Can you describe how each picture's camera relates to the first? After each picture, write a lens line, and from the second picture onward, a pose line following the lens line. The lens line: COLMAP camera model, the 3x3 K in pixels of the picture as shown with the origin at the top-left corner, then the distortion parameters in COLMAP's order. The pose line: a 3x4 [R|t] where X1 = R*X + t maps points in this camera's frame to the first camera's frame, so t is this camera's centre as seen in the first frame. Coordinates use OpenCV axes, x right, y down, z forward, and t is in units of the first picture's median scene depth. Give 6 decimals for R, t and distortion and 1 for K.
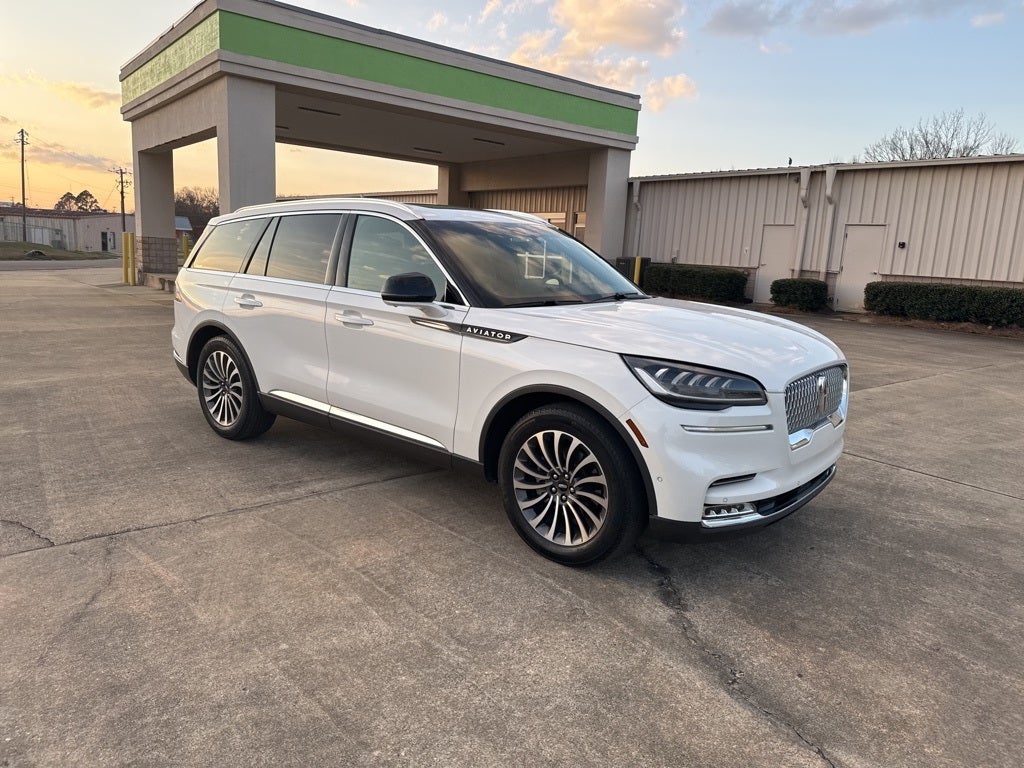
lens RADIAL K [[719.3, 0, 503.6], [0, 719.3, 385.3], [0, 0, 1]] dist [0.041384, -0.056829]
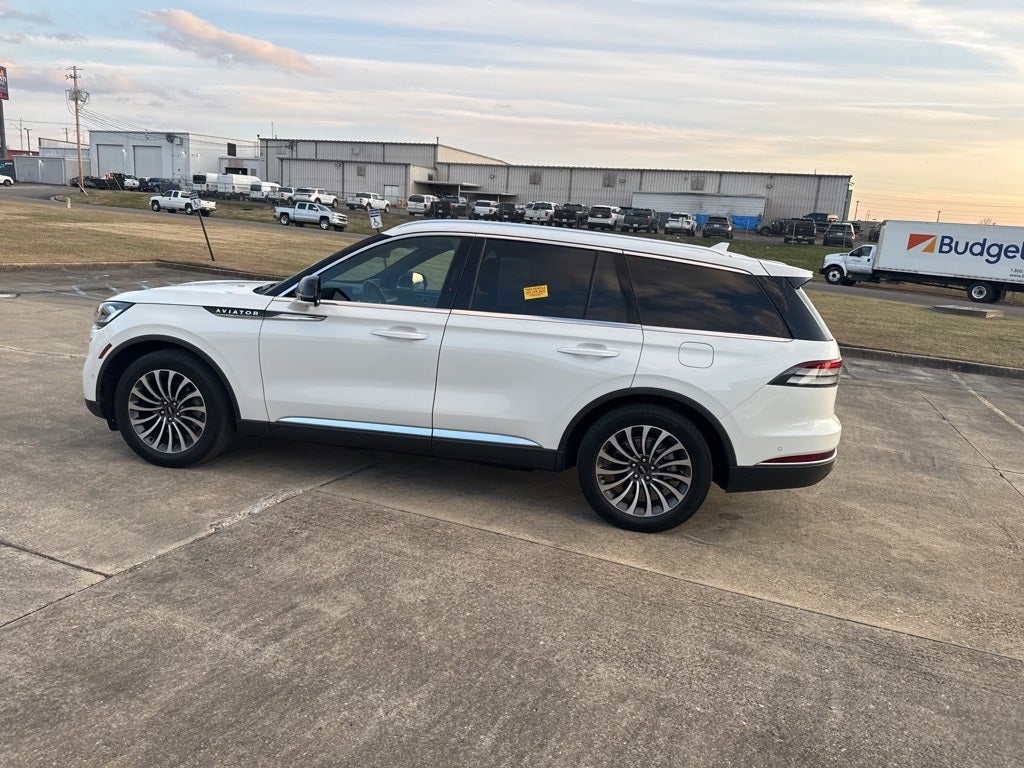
lens RADIAL K [[719.3, 0, 509.7], [0, 719.3, 378.3], [0, 0, 1]] dist [0.041384, -0.056829]
pose [[-0.855919, -0.010880, -0.516996, 0.550512], [-0.207220, 0.923211, 0.323636, -0.519593], [0.473775, 0.384138, -0.792449, 2.557522]]
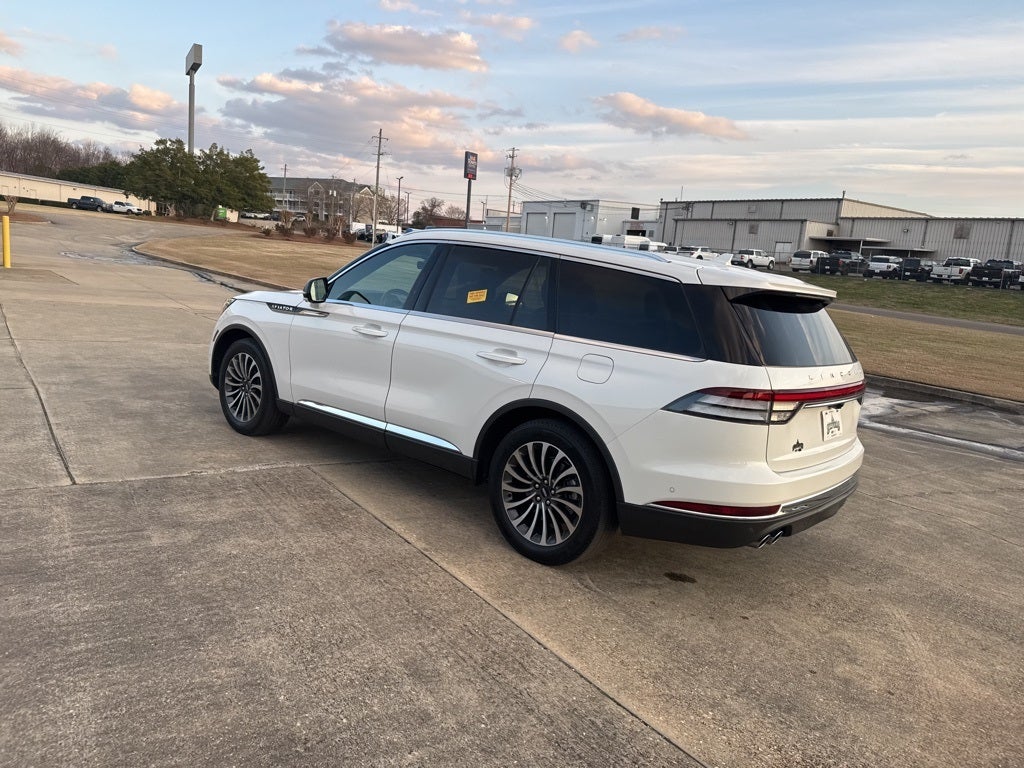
lens RADIAL K [[719.3, 0, 507.3], [0, 719.3, 380.7], [0, 0, 1]] dist [0.041384, -0.056829]
pose [[-0.990221, -0.139390, -0.005674, -0.141391], [-0.132760, 0.929069, 0.345262, -0.558629], [-0.042855, 0.342639, -0.938489, 2.724656]]
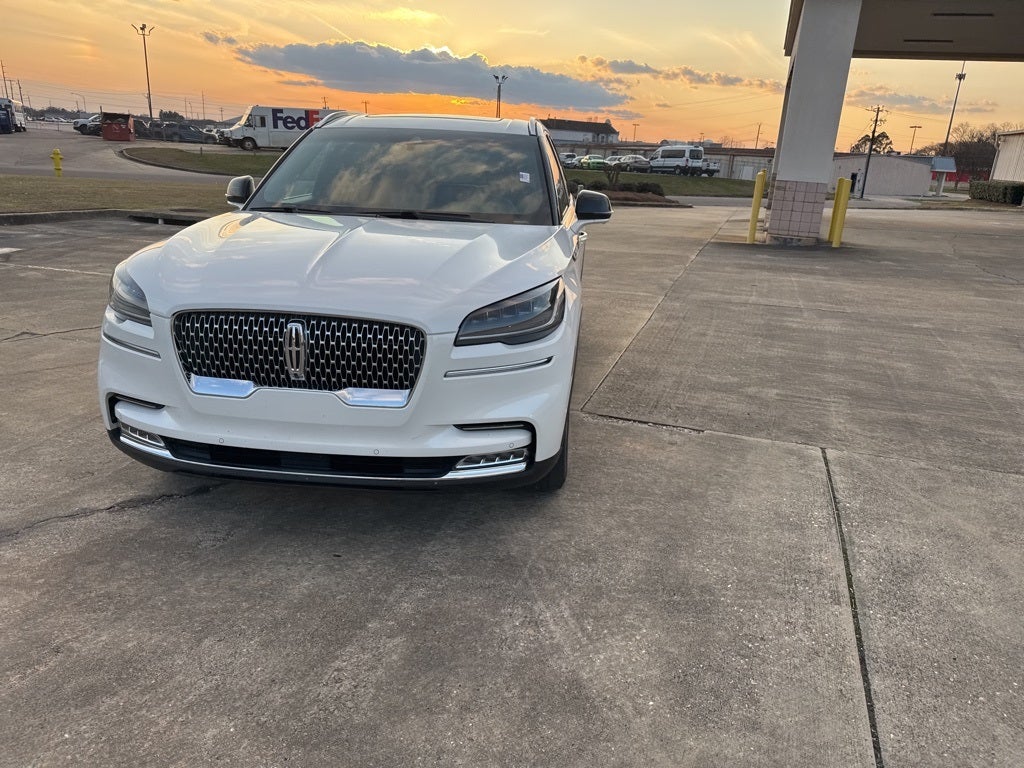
lens RADIAL K [[719.3, 0, 499.0], [0, 719.3, 388.8], [0, 0, 1]] dist [0.041384, -0.056829]
pose [[0.548417, 0.240398, -0.800904, 1.090759], [-0.177048, 0.969452, 0.169756, -0.101921], [0.817247, 0.048701, 0.574226, 0.706712]]
